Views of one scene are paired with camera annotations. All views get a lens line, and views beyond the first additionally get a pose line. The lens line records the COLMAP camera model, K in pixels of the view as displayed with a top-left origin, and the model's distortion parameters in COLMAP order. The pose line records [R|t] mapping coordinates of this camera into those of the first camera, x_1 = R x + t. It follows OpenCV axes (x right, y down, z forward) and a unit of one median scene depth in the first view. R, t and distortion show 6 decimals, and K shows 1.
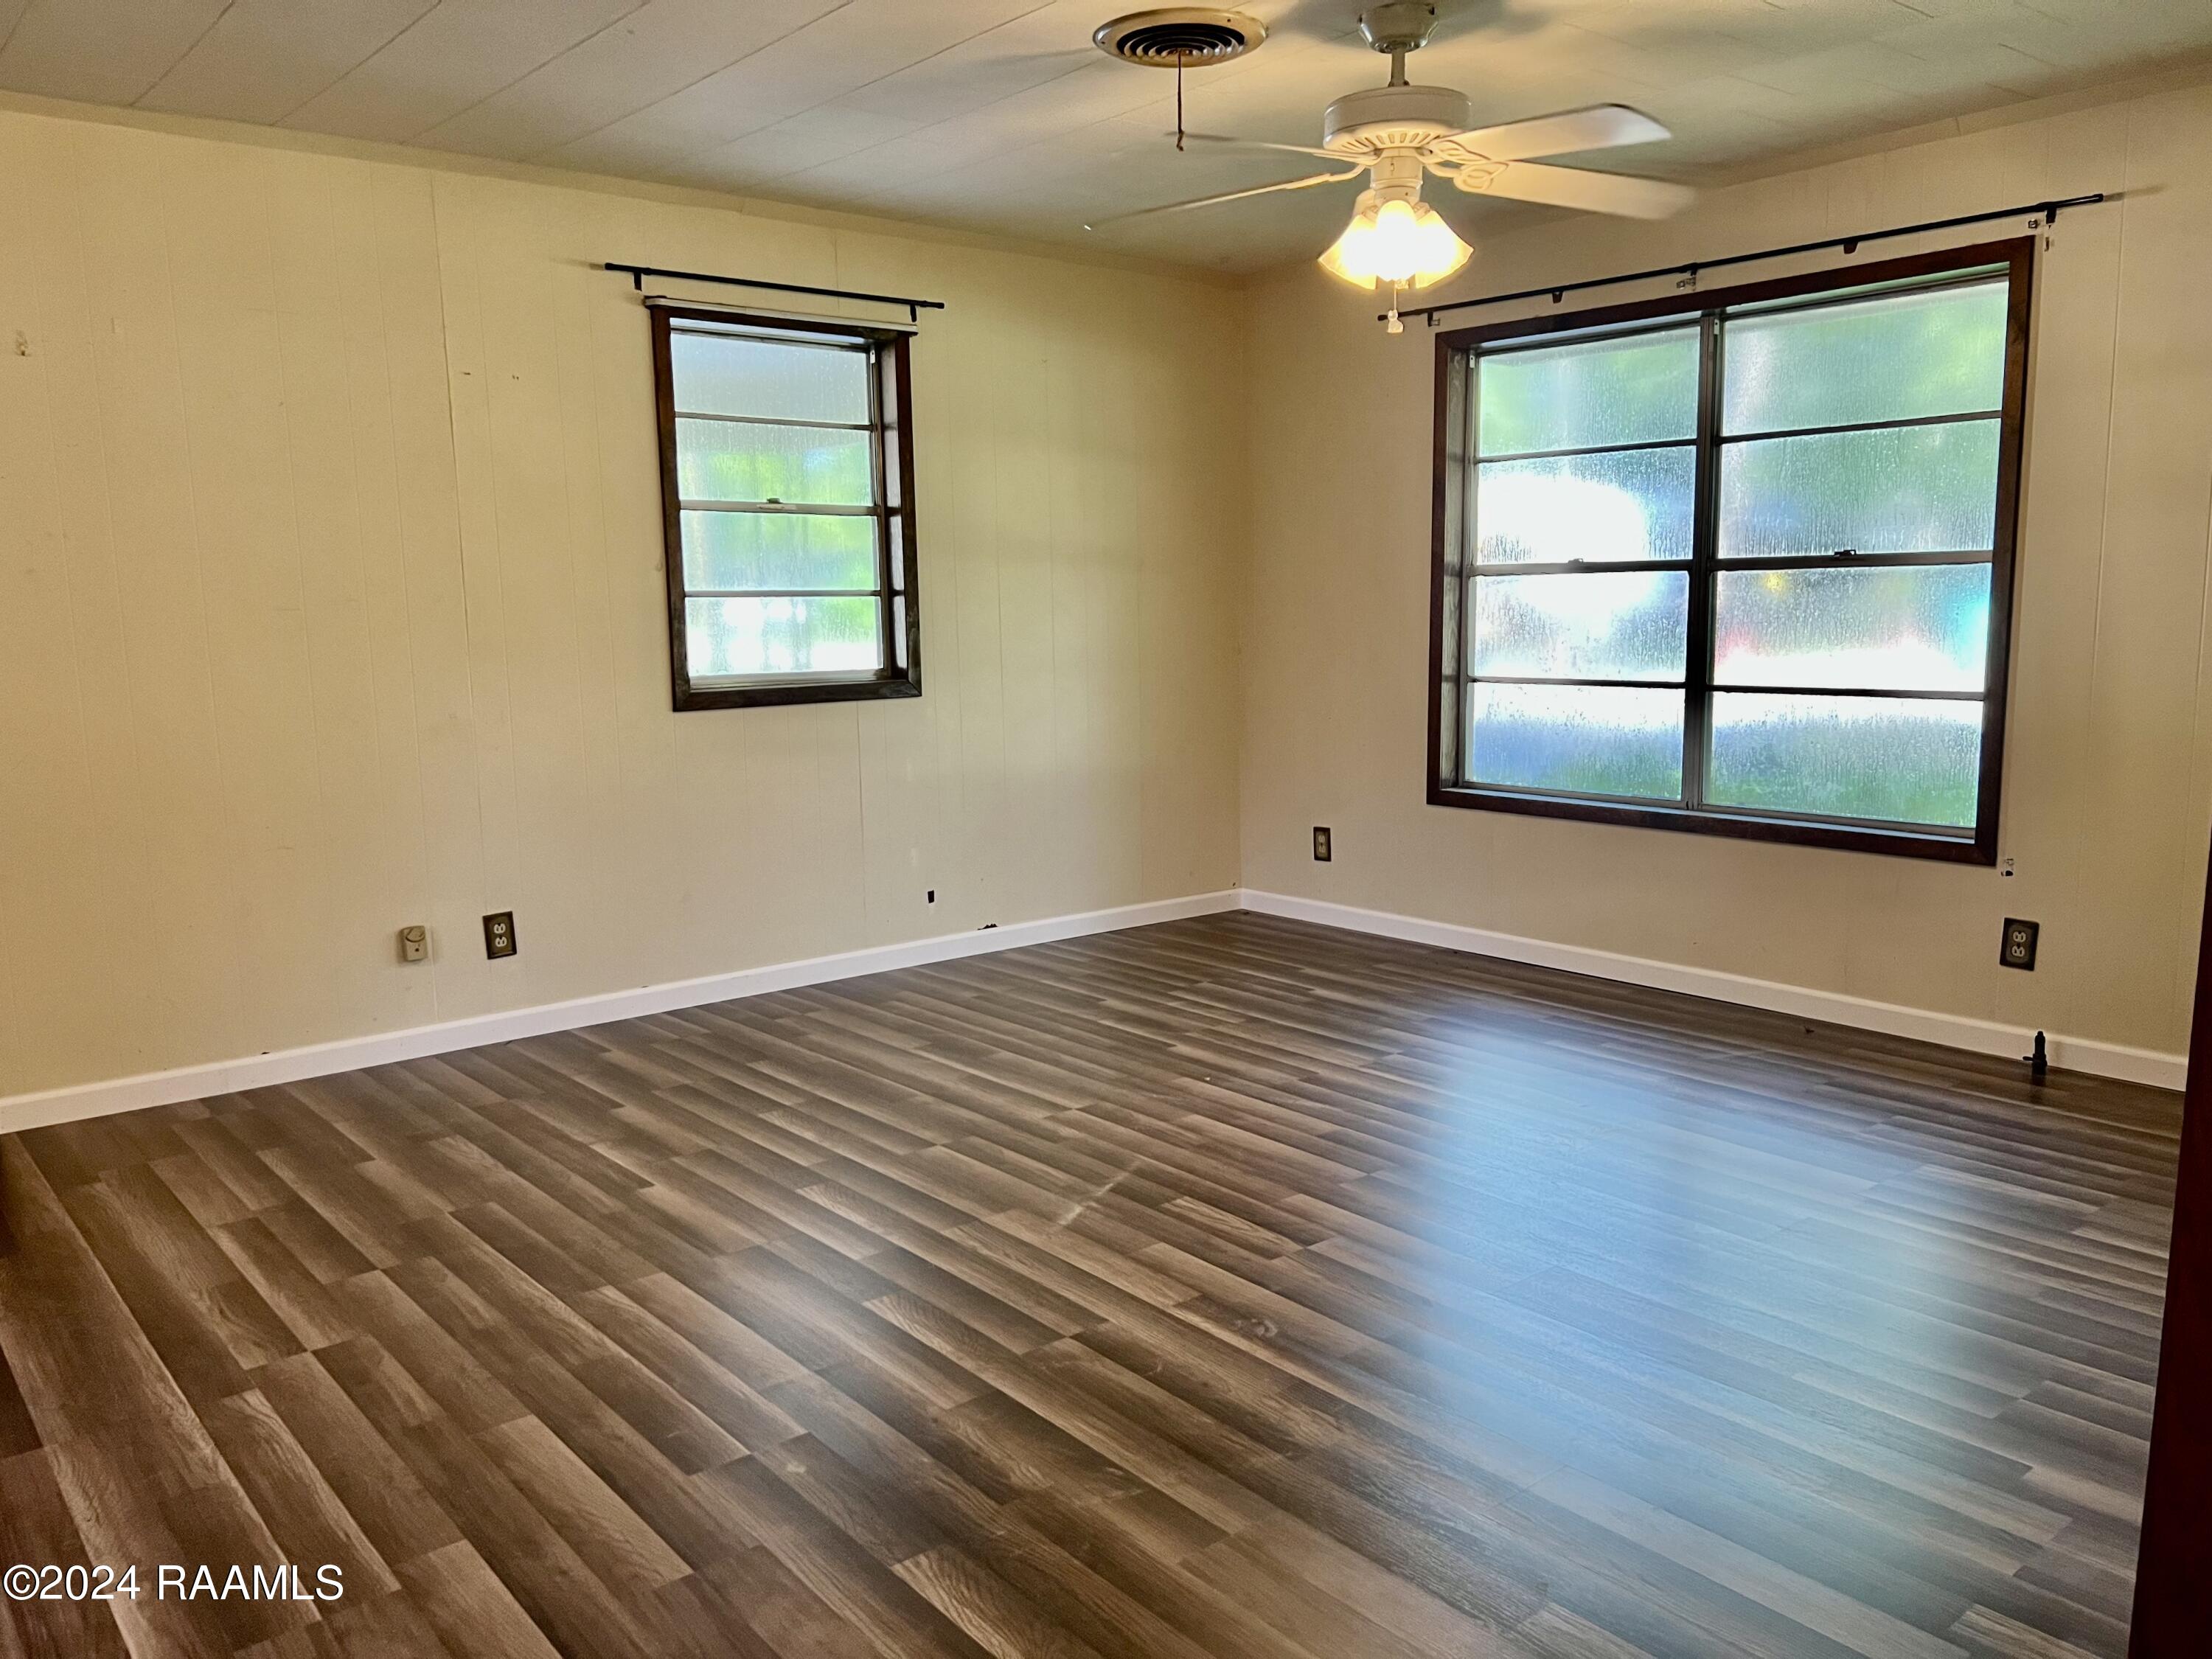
lens RADIAL K [[1681.0, 0, 1116.7], [0, 1681.0, 832.2], [0, 0, 1]] dist [0.022158, -0.000873]
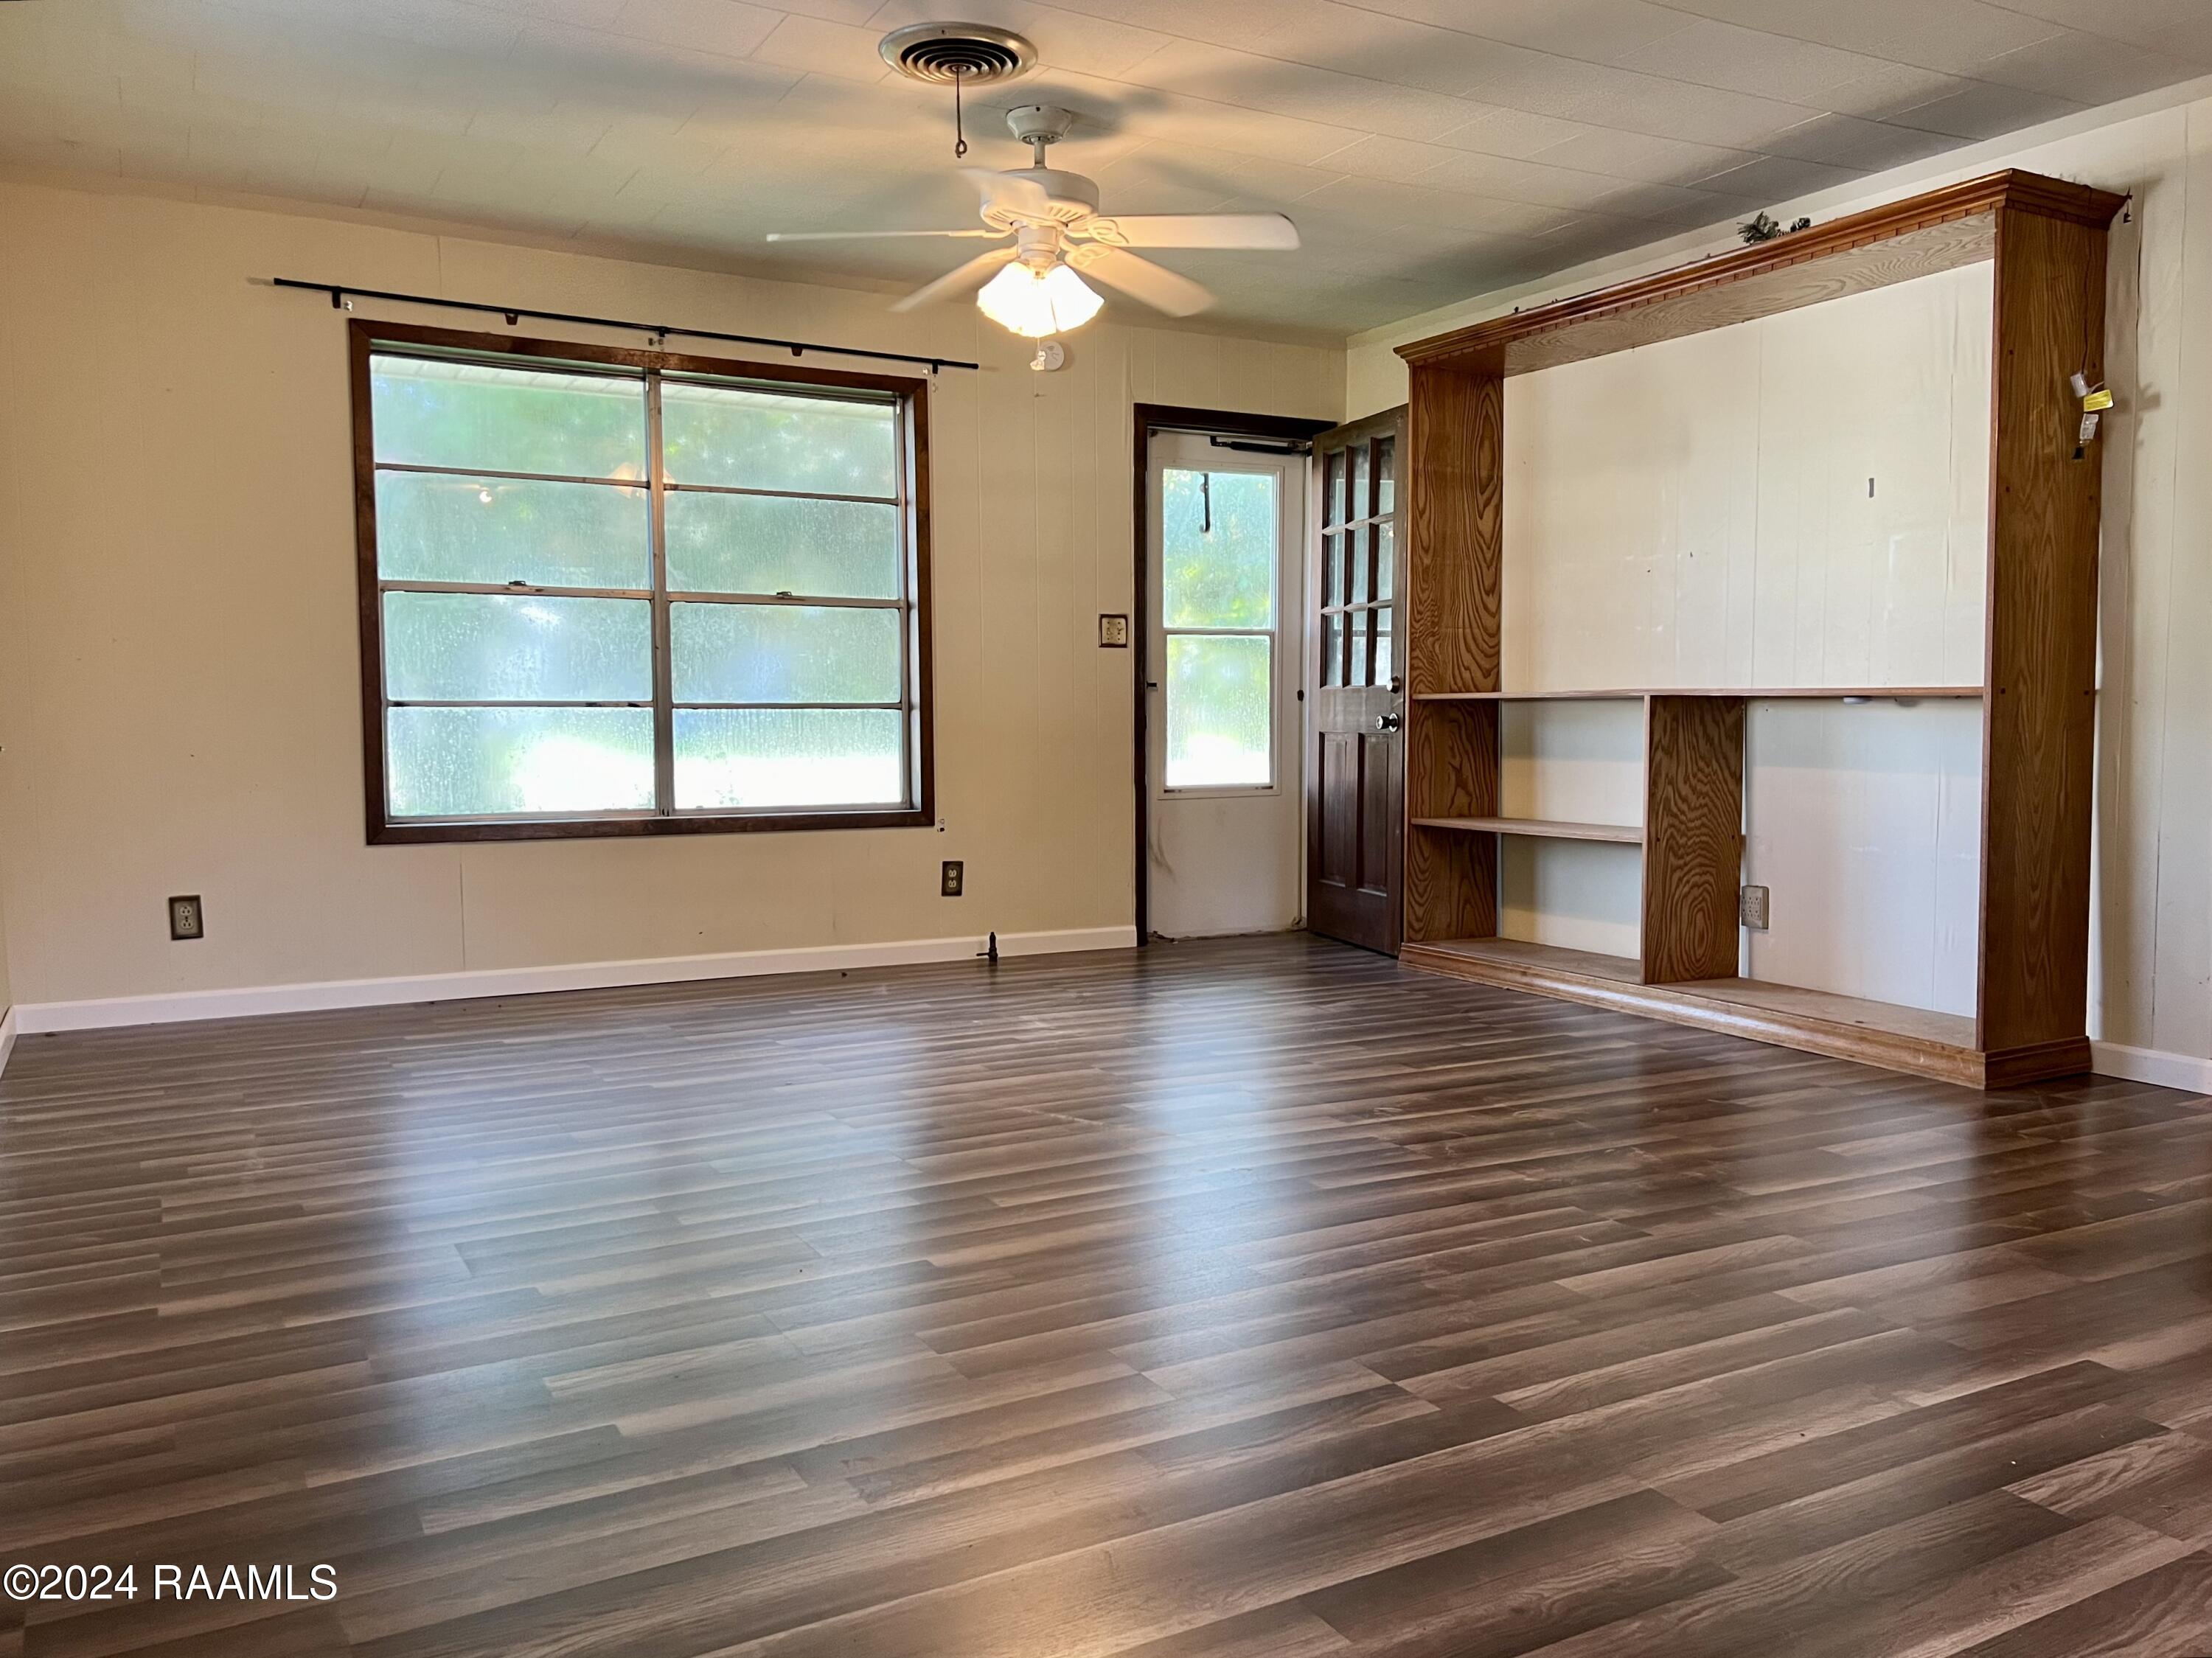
lens RADIAL K [[1680.9, 0, 1116.7], [0, 1680.9, 831.7], [0, 0, 1]] dist [0.022158, -0.000873]
pose [[0.187963, -0.058001, 0.980462, -0.838837], [0.135621, 0.990225, 0.032579, 0.000647], [-0.972768, 0.126848, 0.193991, 0.616157]]
